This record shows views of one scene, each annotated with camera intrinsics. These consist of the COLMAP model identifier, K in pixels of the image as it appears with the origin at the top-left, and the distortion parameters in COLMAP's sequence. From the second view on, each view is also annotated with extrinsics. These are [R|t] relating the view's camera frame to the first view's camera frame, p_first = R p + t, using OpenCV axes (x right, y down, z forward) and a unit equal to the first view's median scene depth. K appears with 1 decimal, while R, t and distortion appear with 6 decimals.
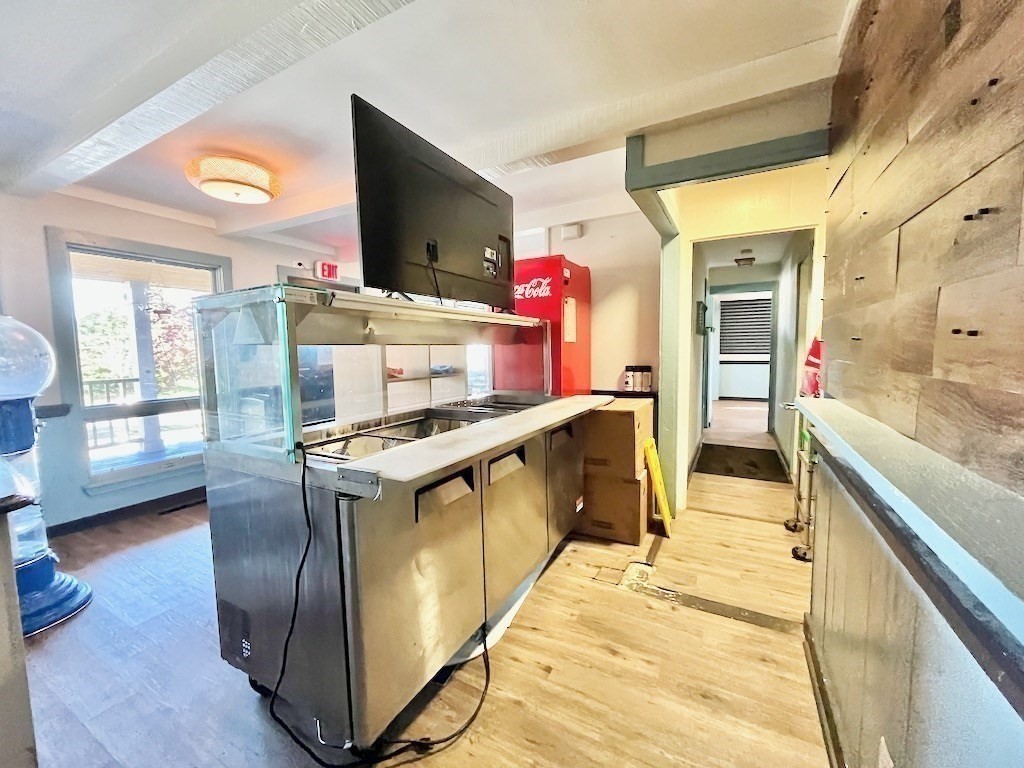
lens RADIAL K [[414.6, 0, 508.1], [0, 414.6, 384.2], [0, 0, 1]] dist [-0.002456, -0.000409]
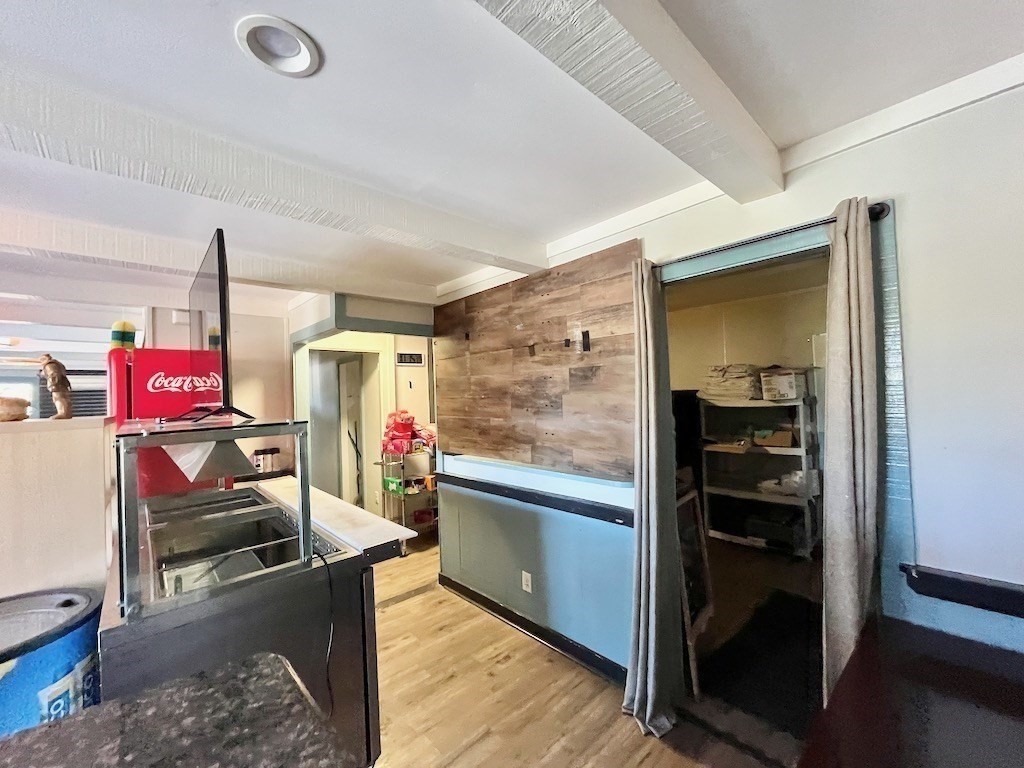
lens RADIAL K [[414.6, 0, 508.1], [0, 414.6, 384.2], [0, 0, 1]] dist [-0.002456, -0.000409]
pose [[0.325216, 0.028210, 0.945219, -0.869813], [0.110104, 0.991627, -0.067478, -0.113393], [-0.939208, 0.126018, 0.319386, 0.008722]]
